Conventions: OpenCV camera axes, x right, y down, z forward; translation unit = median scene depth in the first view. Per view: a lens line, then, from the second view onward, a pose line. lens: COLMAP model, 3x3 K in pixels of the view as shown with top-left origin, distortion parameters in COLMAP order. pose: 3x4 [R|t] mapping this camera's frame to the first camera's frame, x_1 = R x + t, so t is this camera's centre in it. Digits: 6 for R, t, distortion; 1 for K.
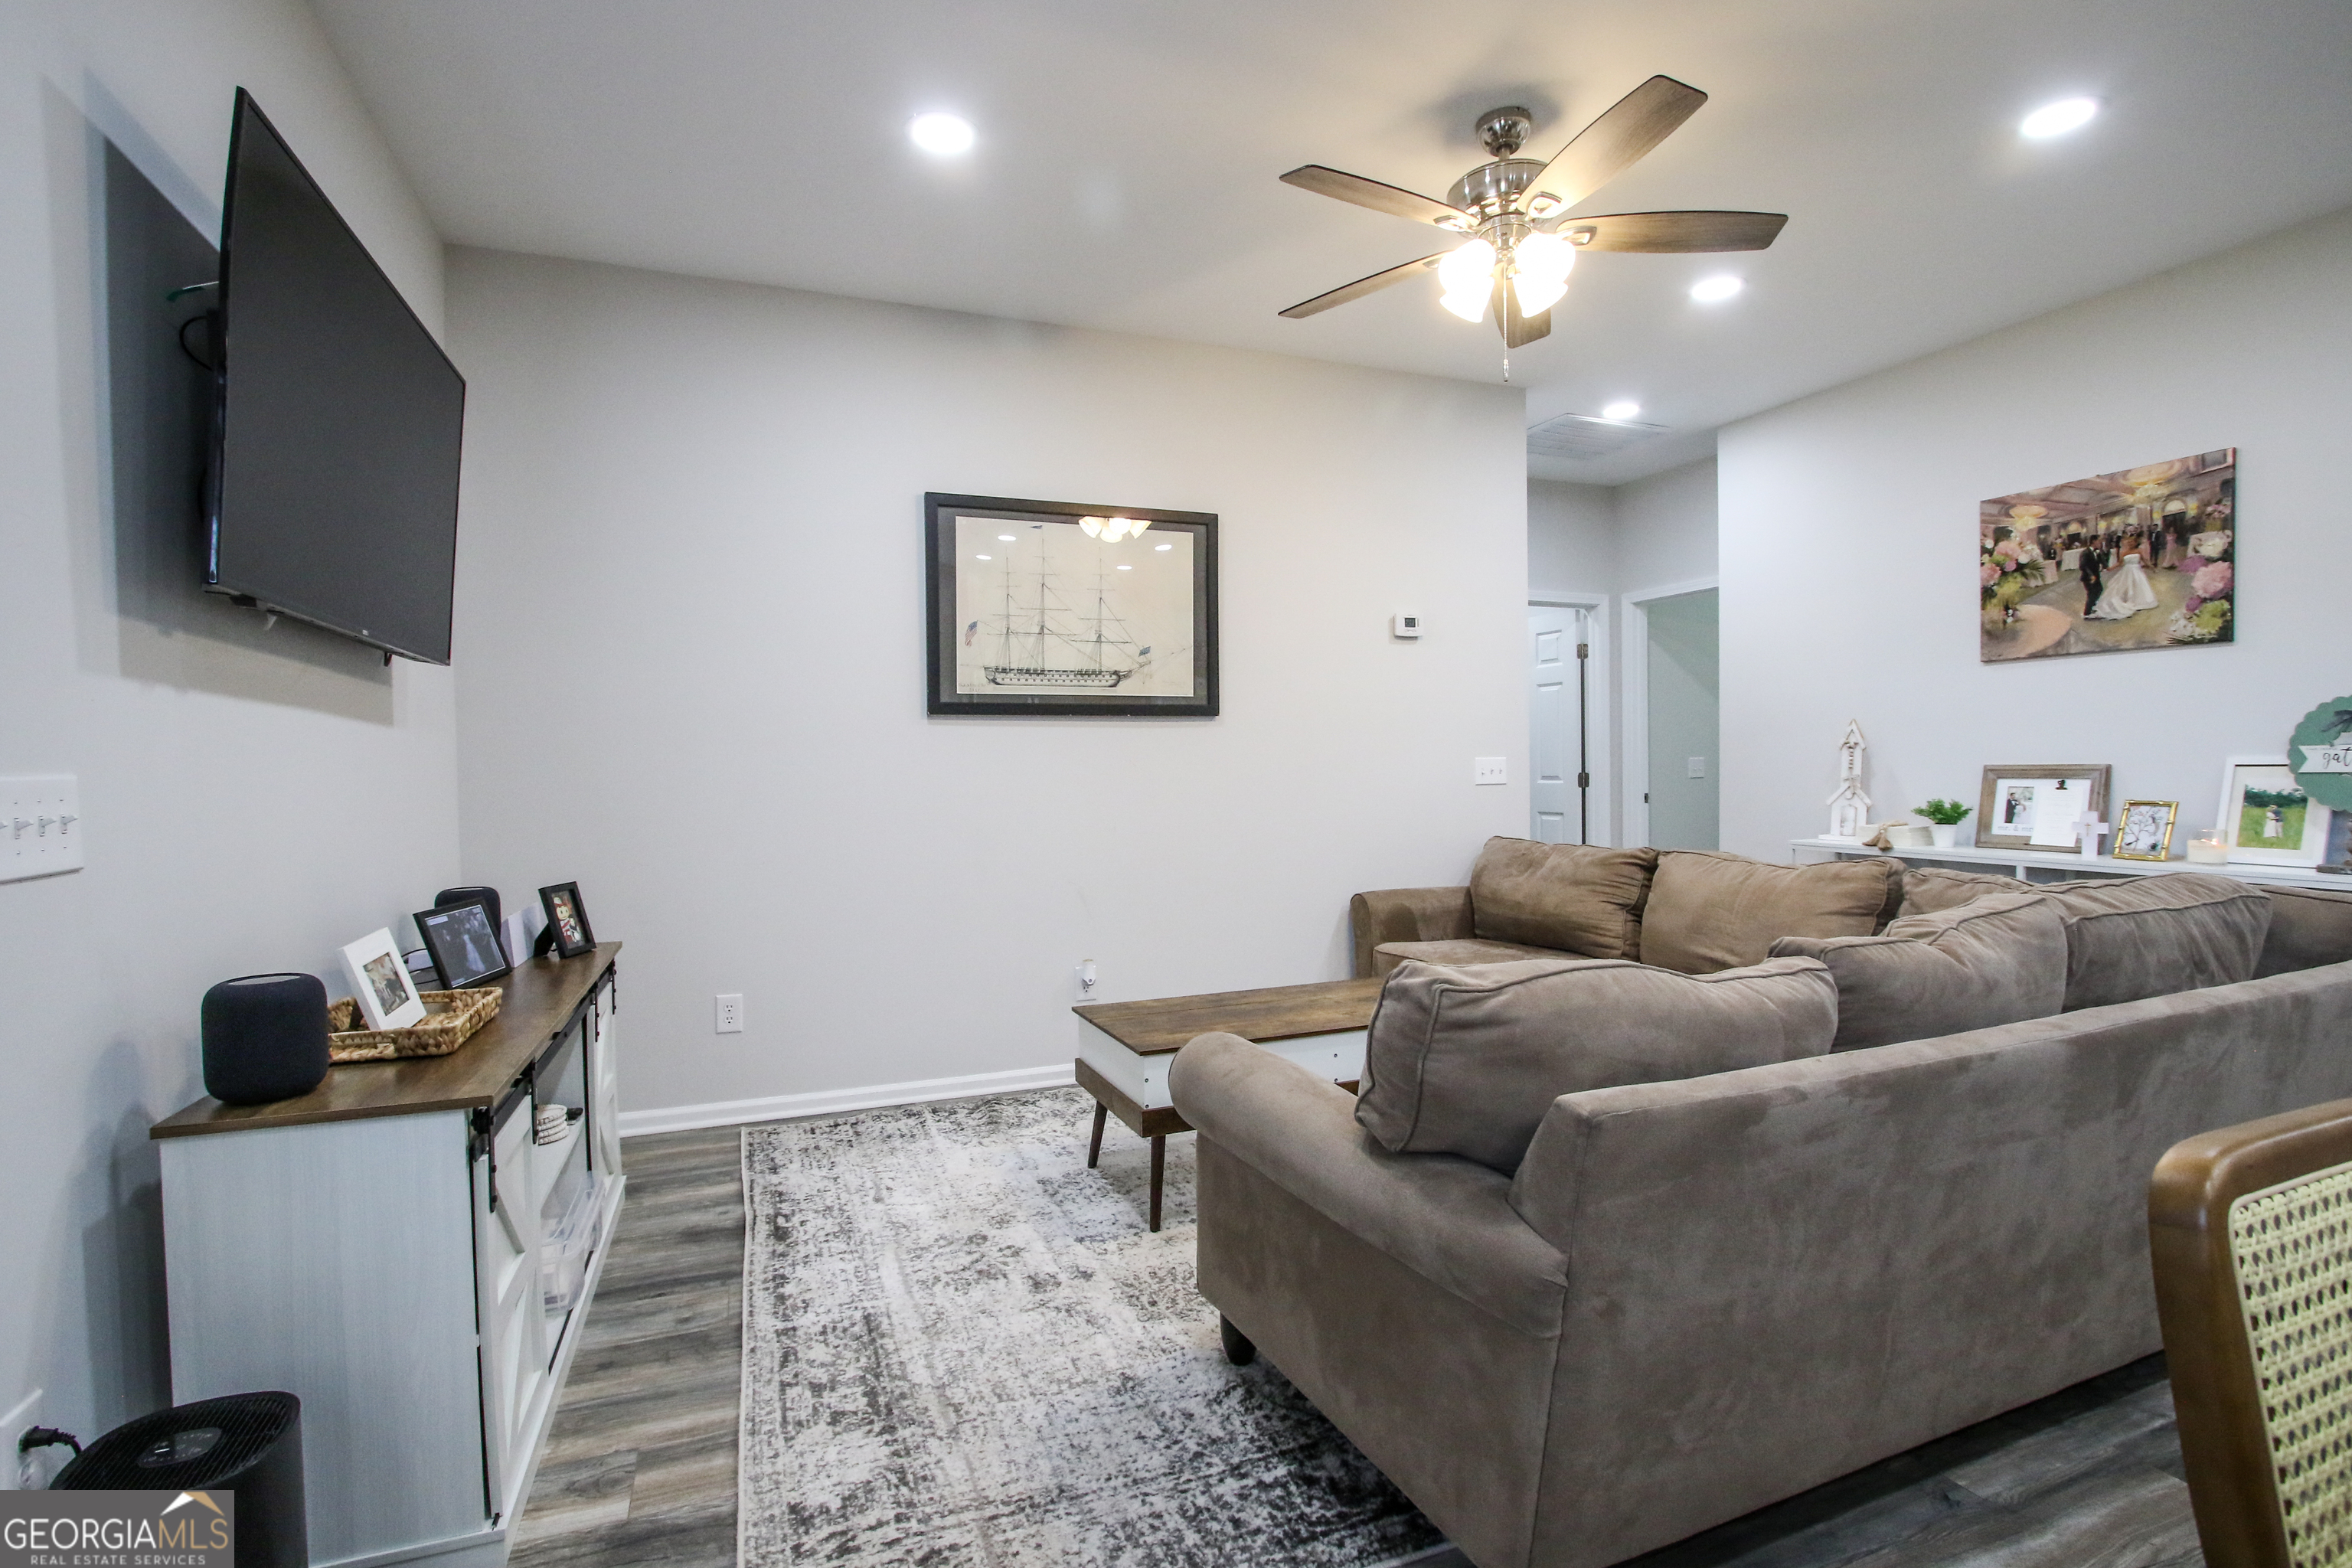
lens RADIAL K [[1083.7, 0, 1191.3], [0, 1083.7, 789.5], [0, 0, 1]] dist [-0.022923, 0.004673]
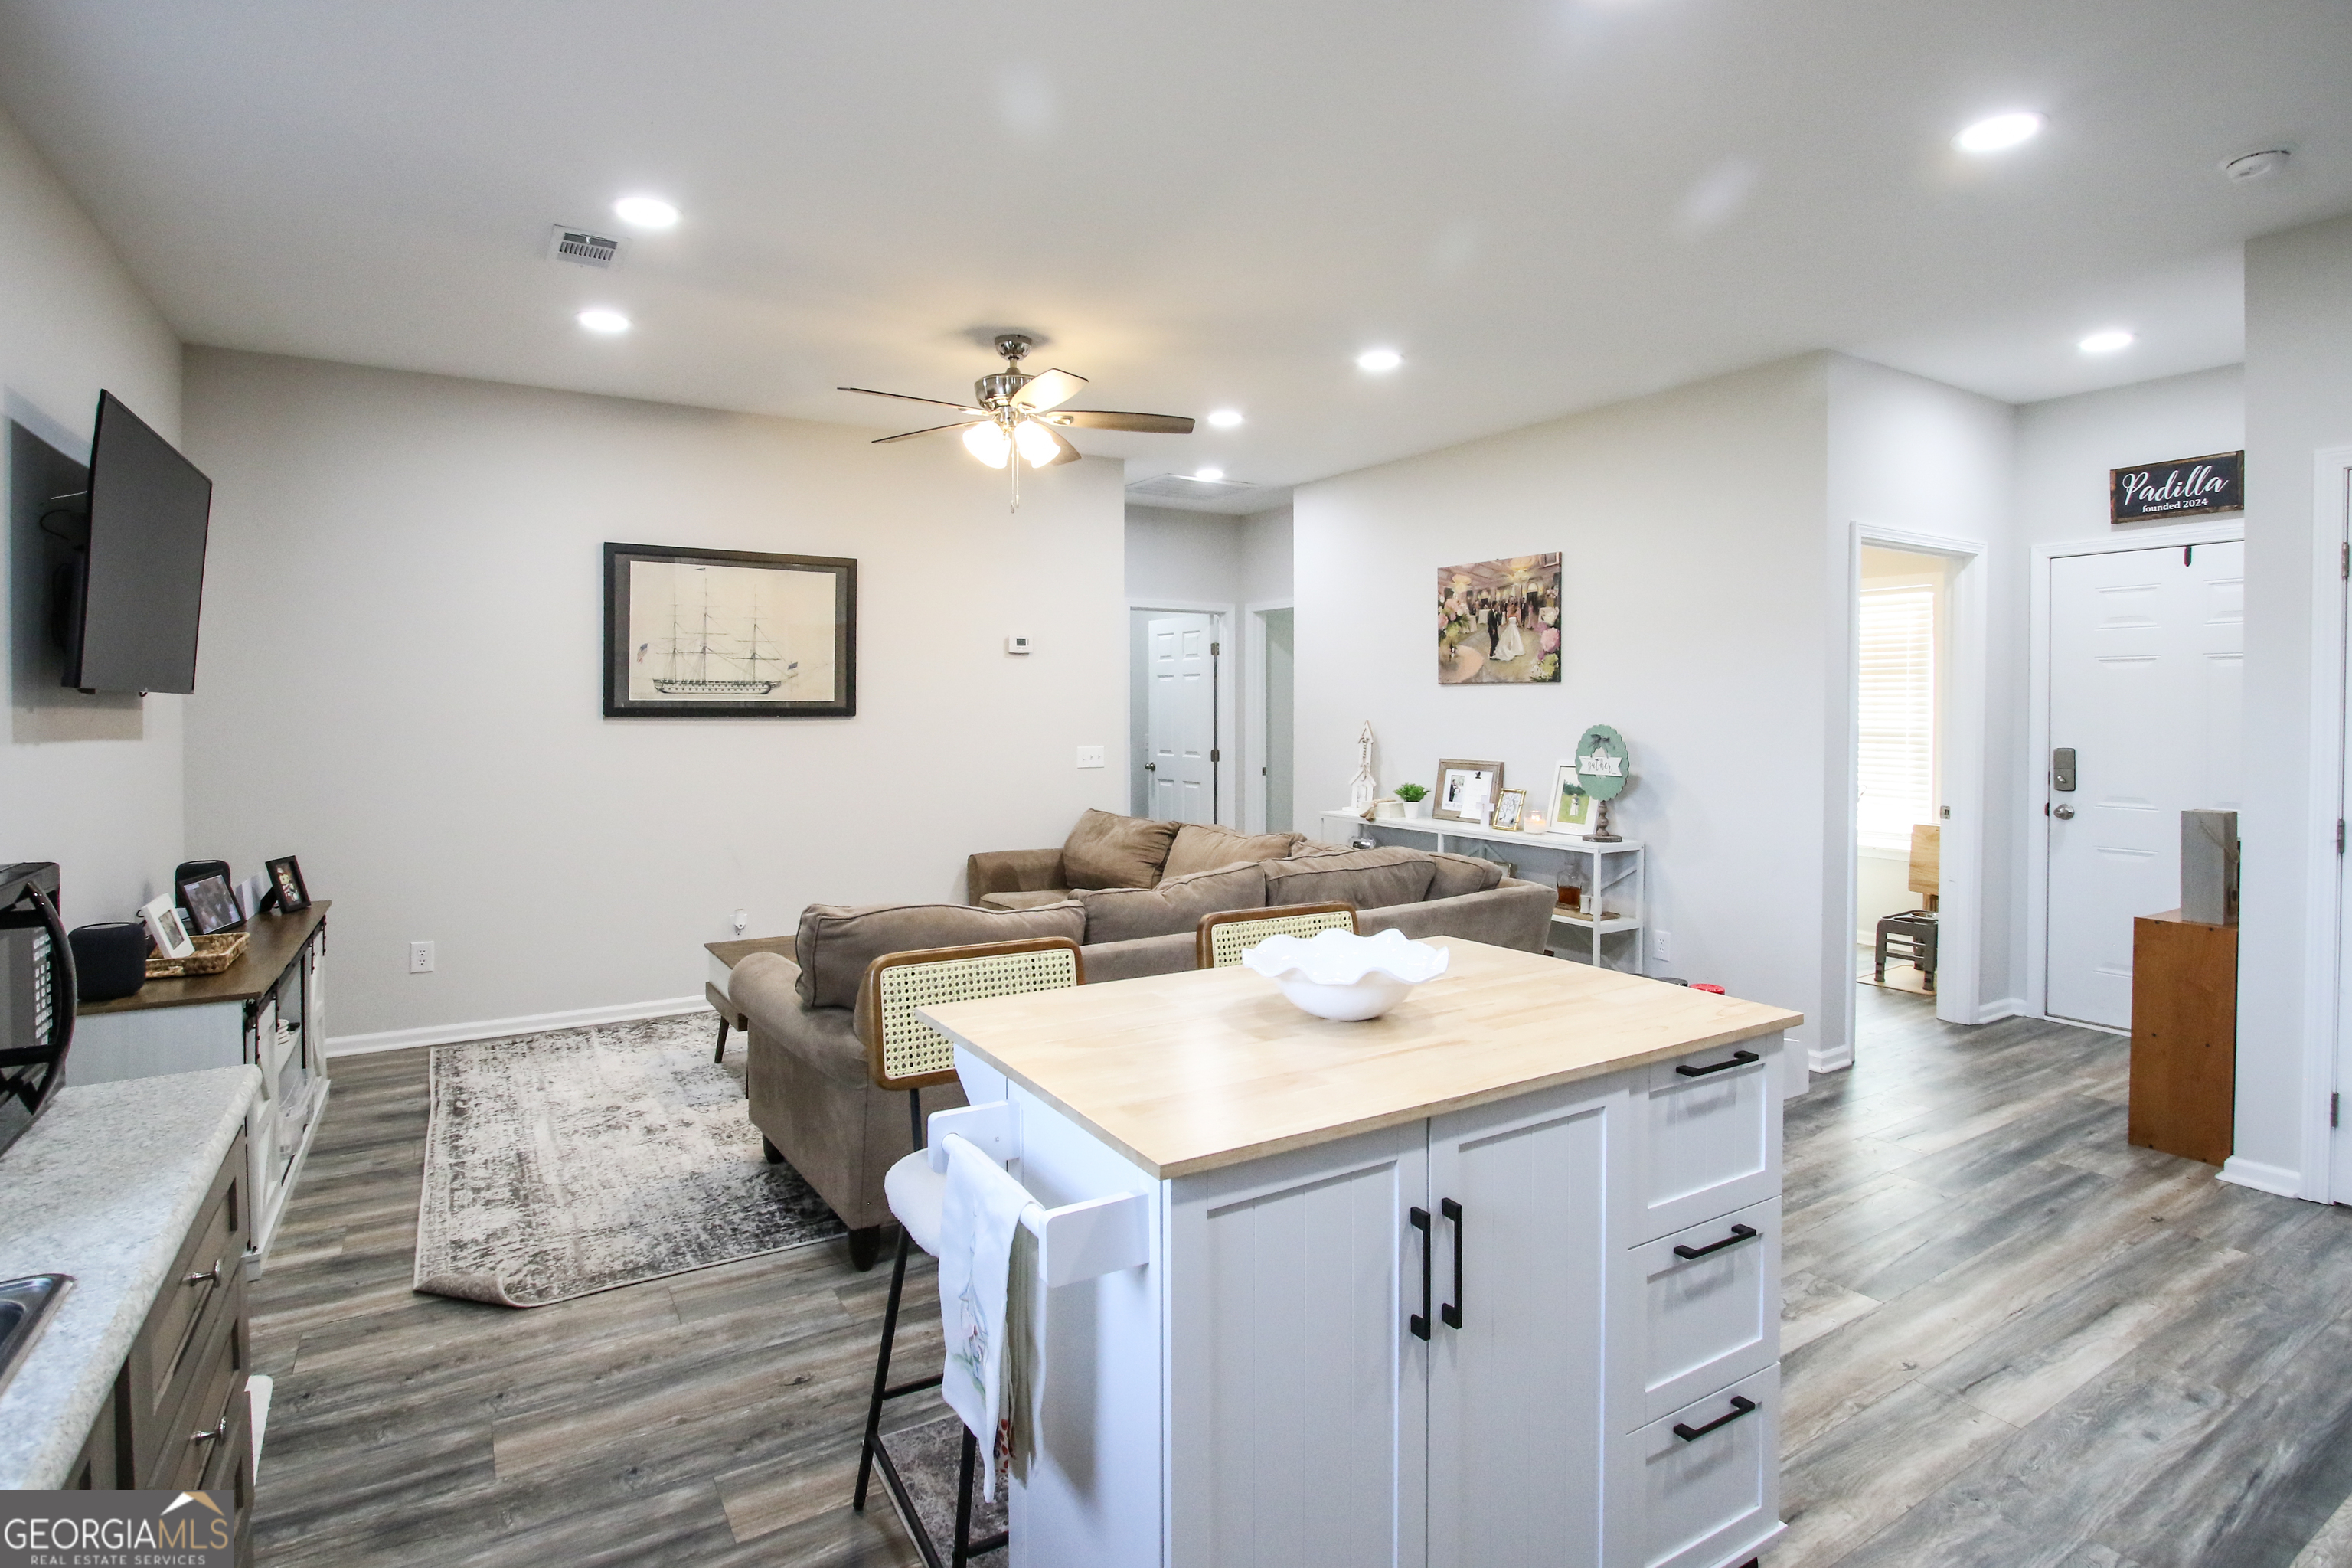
lens RADIAL K [[1101.8, 0, 1191.8], [0, 1101.8, 721.2], [0, 0, 1]] dist [-0.014493, 0.000685]
pose [[0.979740, 0.016984, 0.199552, 0.176722], [-0.014311, 0.999788, -0.014832, -0.055724], [-0.199762, 0.011675, 0.979775, -0.397585]]
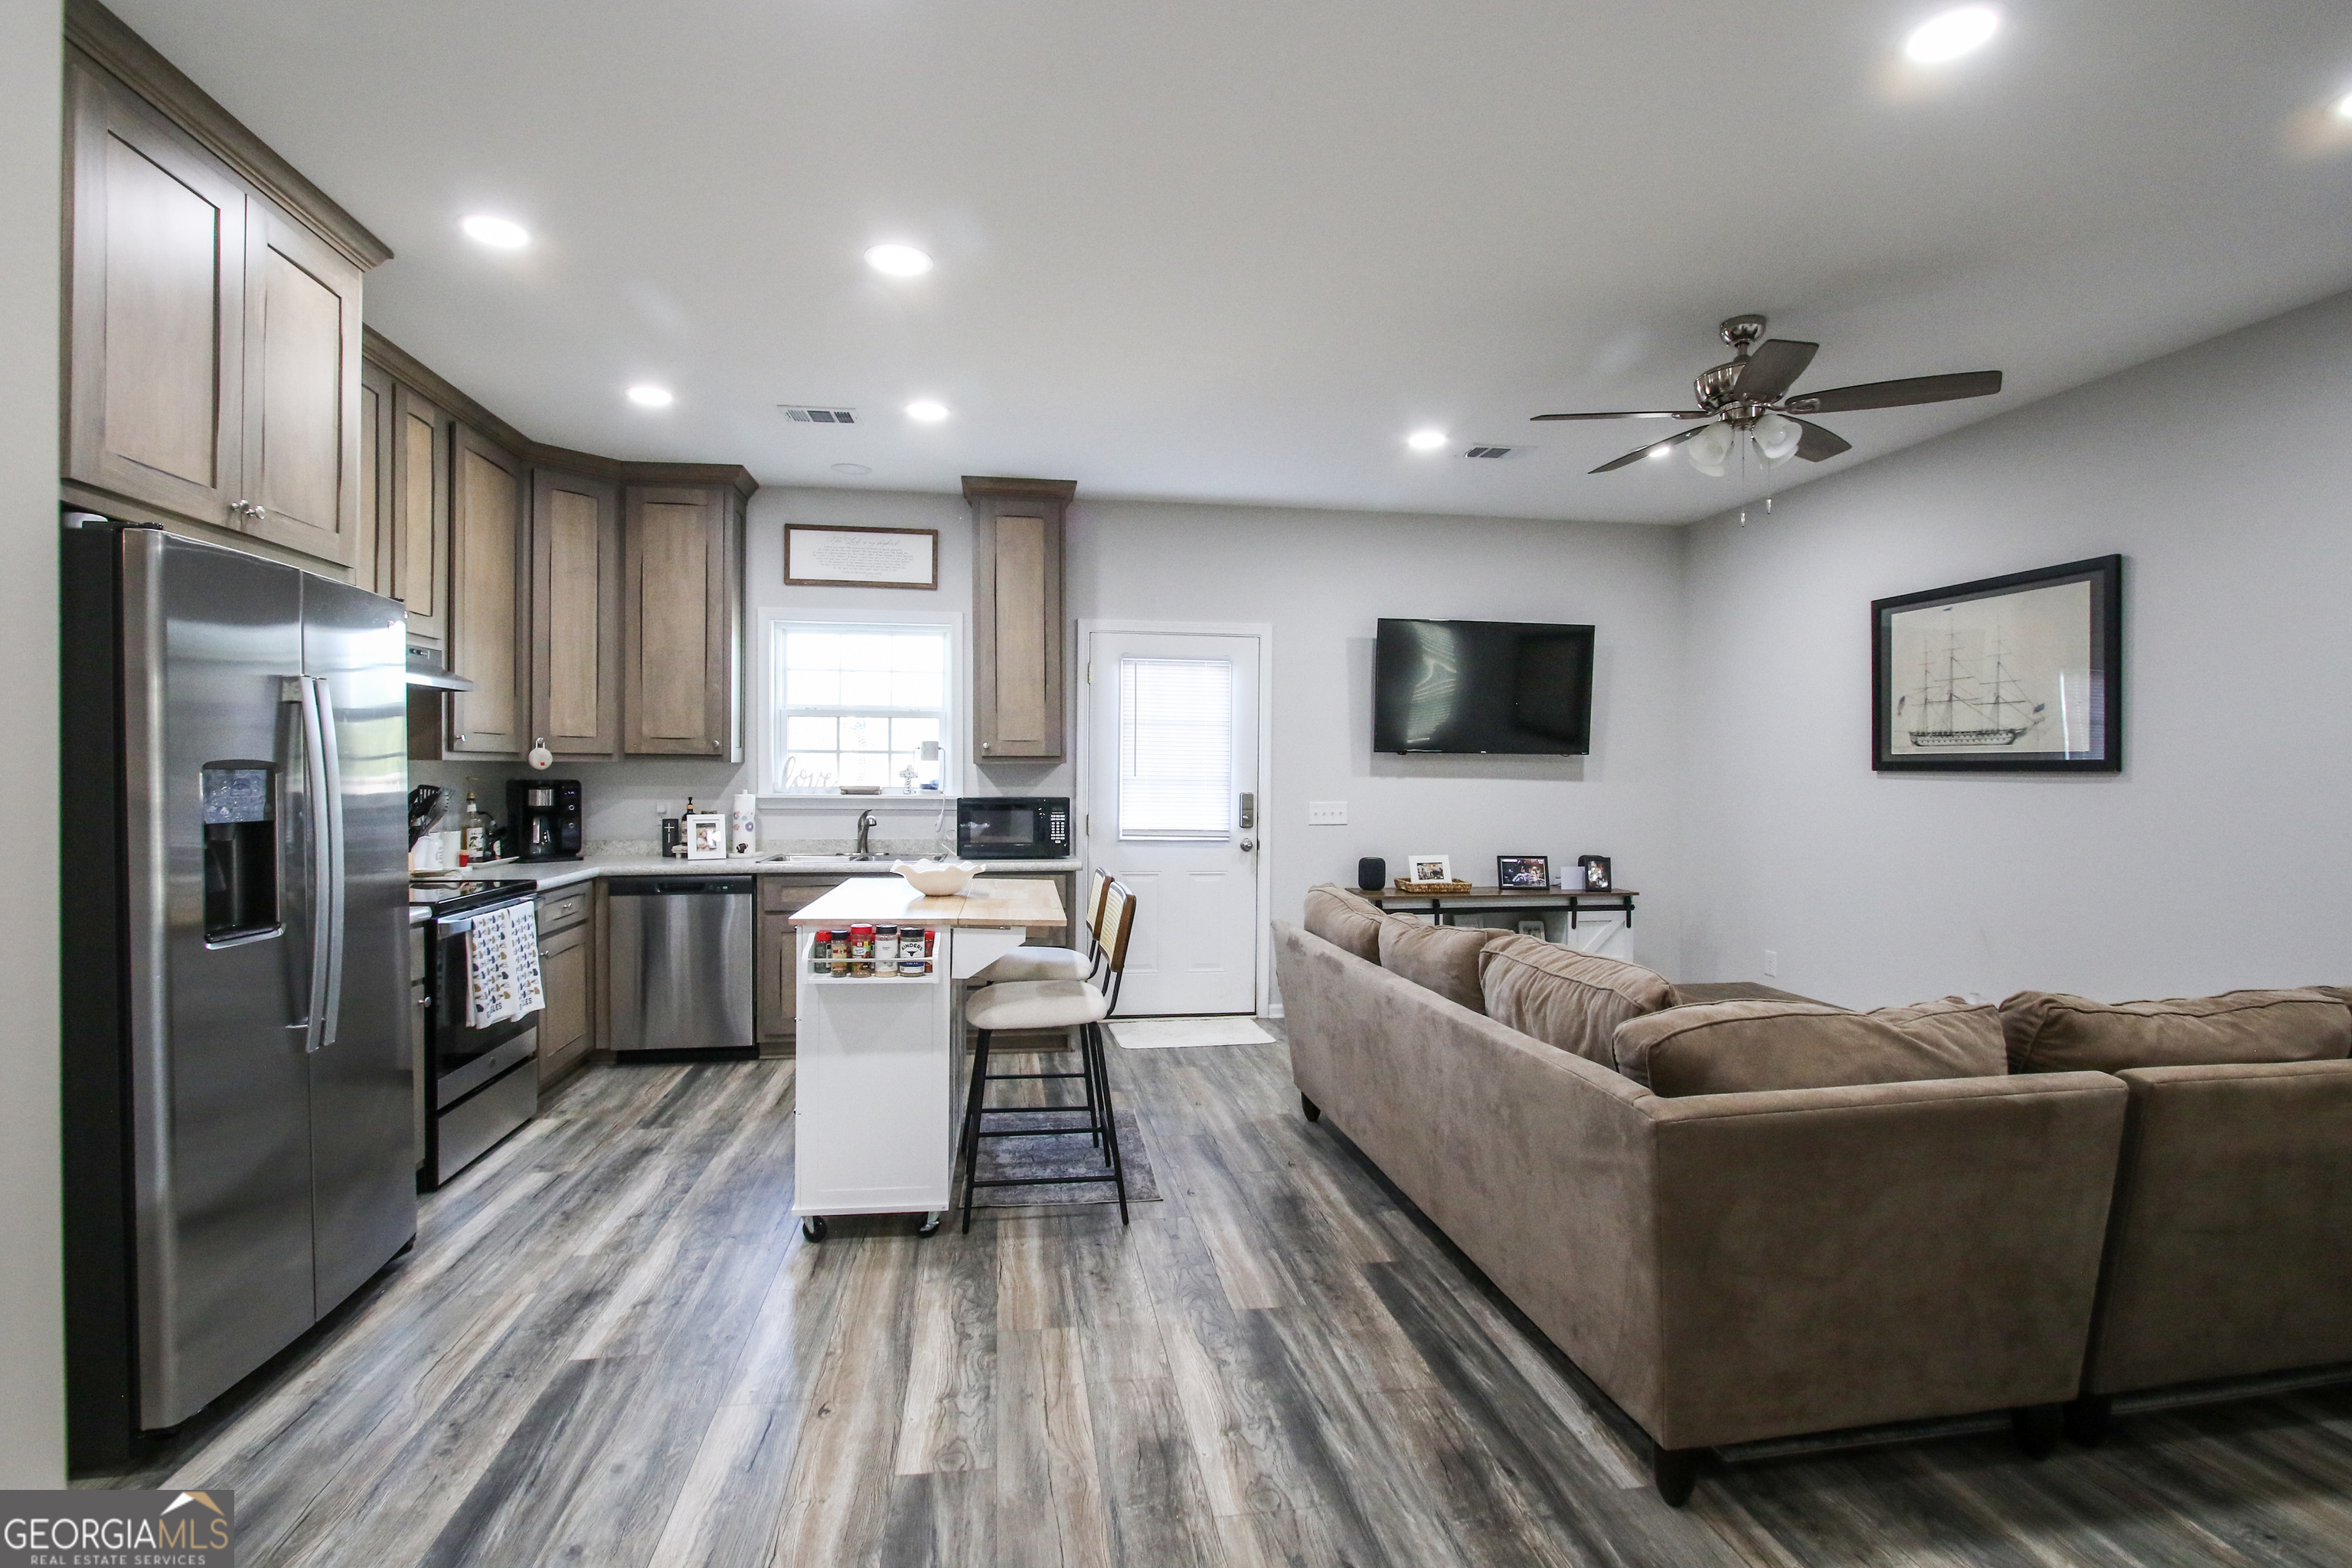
lens RADIAL K [[1218.4, 0, 1176.4], [0, 1218.4, 787.6], [0, 0, 1]] dist [-0.025562, 0.000133]
pose [[-0.221759, 0.029652, -0.974650, 1.371987], [-0.024211, 0.999062, 0.035903, -0.081958], [0.974801, 0.031559, -0.220833, 0.509968]]
